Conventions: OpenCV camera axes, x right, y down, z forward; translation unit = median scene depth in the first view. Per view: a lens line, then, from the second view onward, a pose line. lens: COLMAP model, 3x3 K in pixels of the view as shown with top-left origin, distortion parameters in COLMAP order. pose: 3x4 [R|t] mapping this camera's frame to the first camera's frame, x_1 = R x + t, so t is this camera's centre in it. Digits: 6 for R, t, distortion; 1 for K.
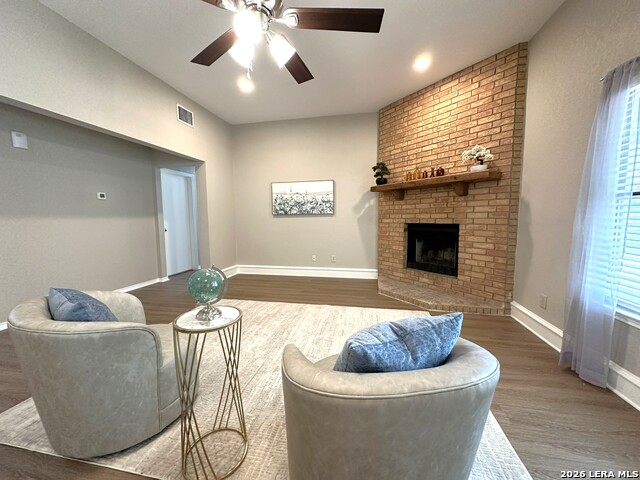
lens RADIAL K [[259.5, 0, 319.6], [0, 259.5, 240.3], [0, 0, 1]] dist [-0.000176, -0.000137]
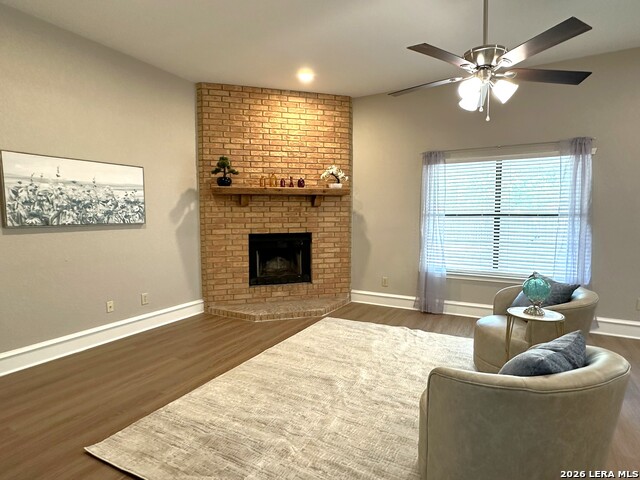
lens RADIAL K [[353.6, 0, 319.6], [0, 353.6, 242.9], [0, 0, 1]] dist [0.002371, -0.000099]
pose [[0.286697, -0.066206, 0.955731, -0.802021], [0.089776, 0.995076, 0.042001, -0.073181], [-0.953806, 0.073761, 0.291229, 0.504185]]
